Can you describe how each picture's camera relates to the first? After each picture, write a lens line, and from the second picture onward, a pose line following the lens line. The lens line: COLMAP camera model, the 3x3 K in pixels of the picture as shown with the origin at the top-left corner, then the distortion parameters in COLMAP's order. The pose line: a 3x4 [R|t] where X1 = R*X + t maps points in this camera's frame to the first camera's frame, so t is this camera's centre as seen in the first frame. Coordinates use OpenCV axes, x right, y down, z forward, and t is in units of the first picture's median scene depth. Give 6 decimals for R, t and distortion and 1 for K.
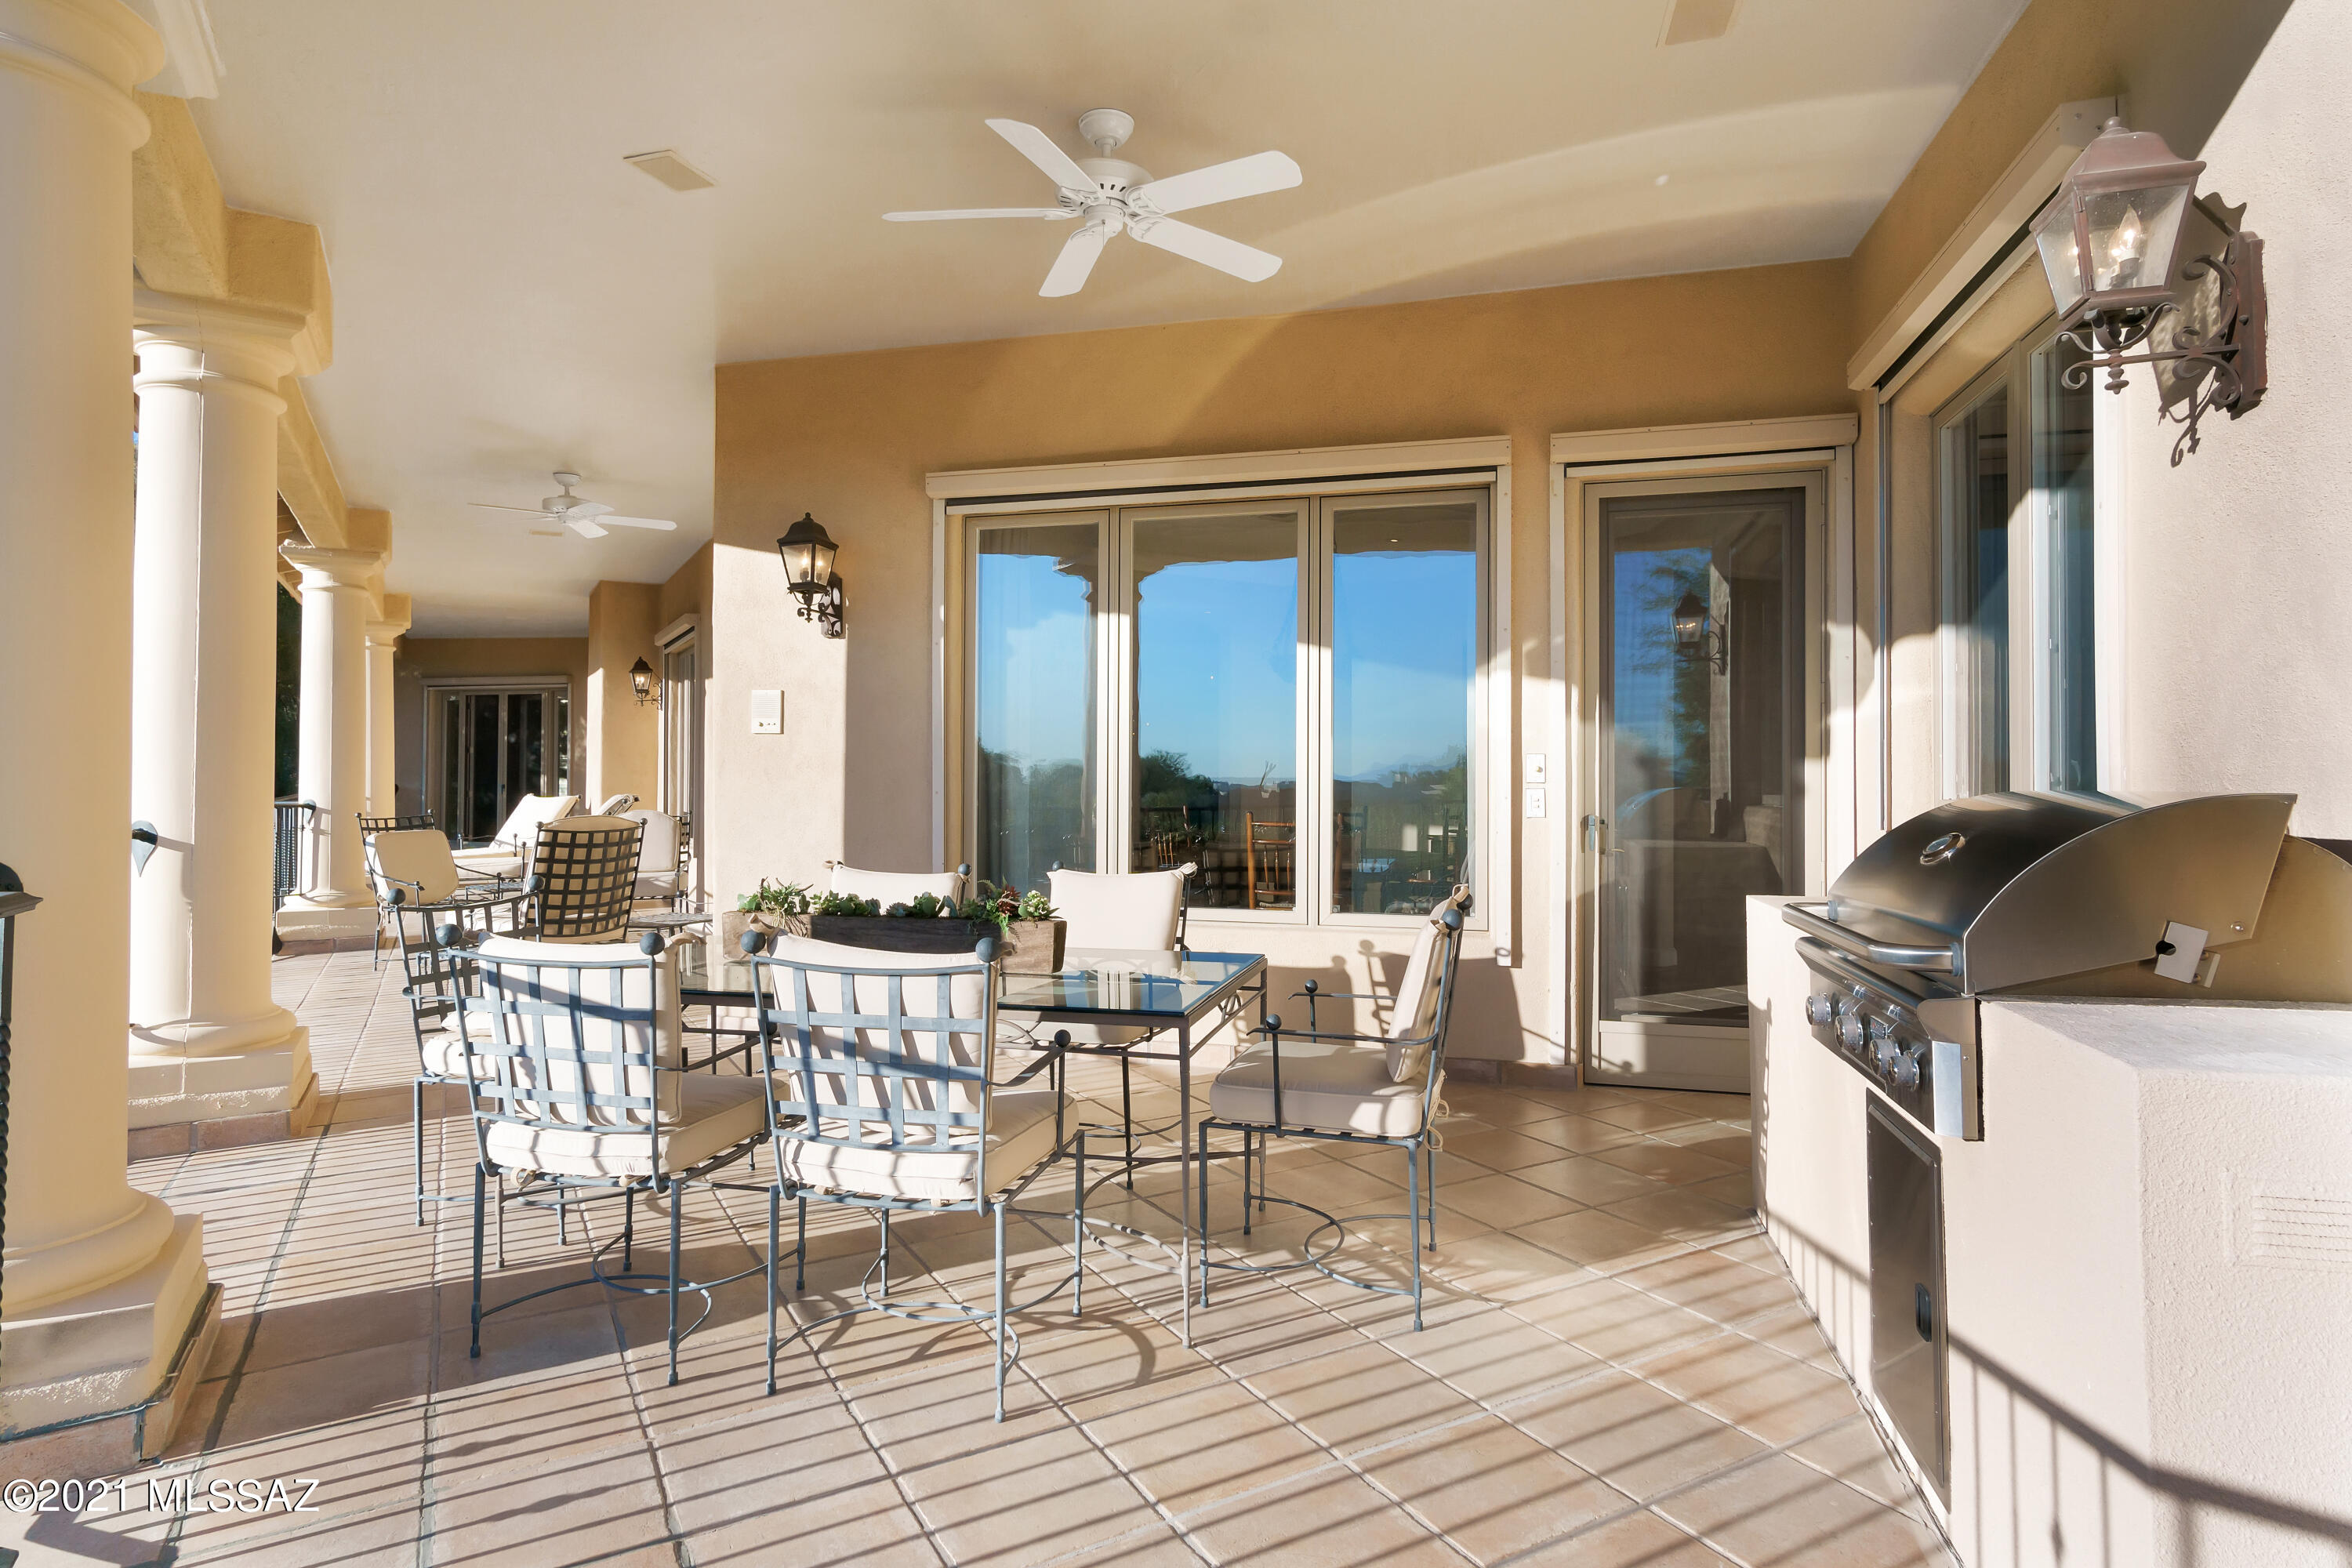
lens RADIAL K [[1260.1, 0, 1174.7], [0, 1260.1, 770.8], [0, 0, 1]] dist [-0.004923, 0.000321]
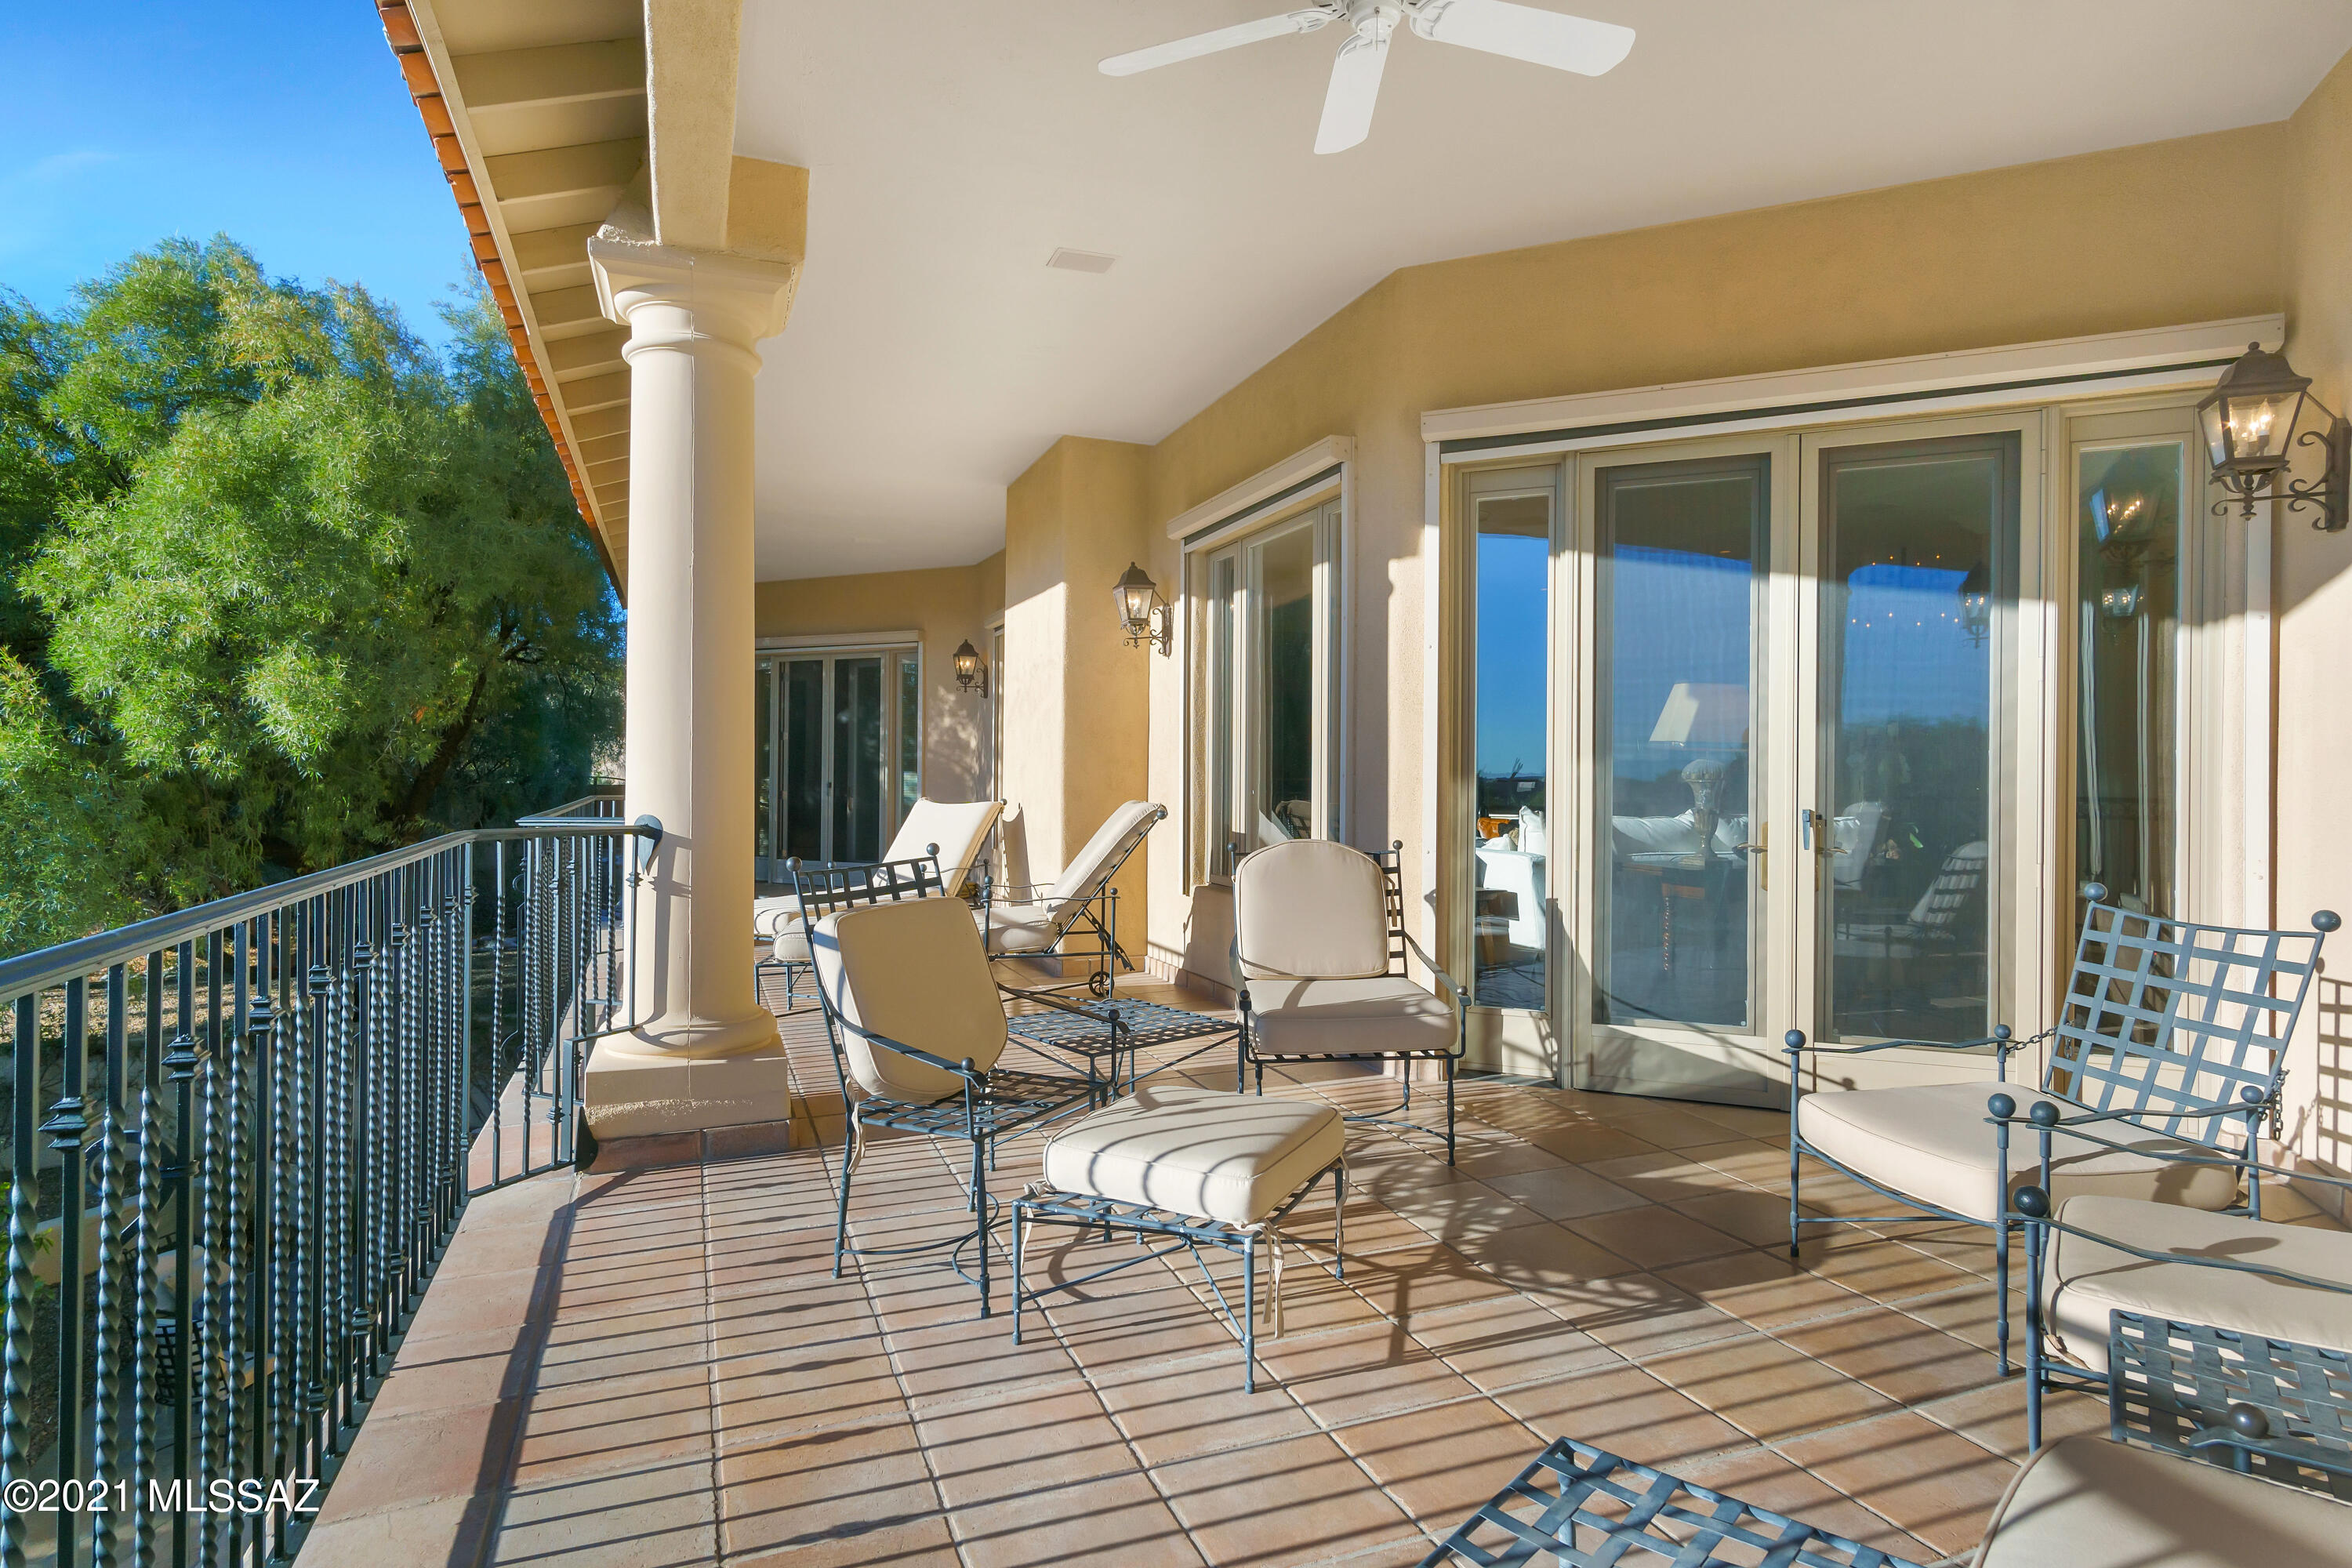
lens RADIAL K [[1260.1, 0, 1175.4], [0, 1260.1, 781.1], [0, 0, 1]] dist [-0.004923, 0.000321]
pose [[0.984582, 0.007567, -0.174758, -0.287288], [-0.003940, 0.999770, 0.021089, -0.000099], [0.174878, -0.020075, 0.984385, 0.399325]]
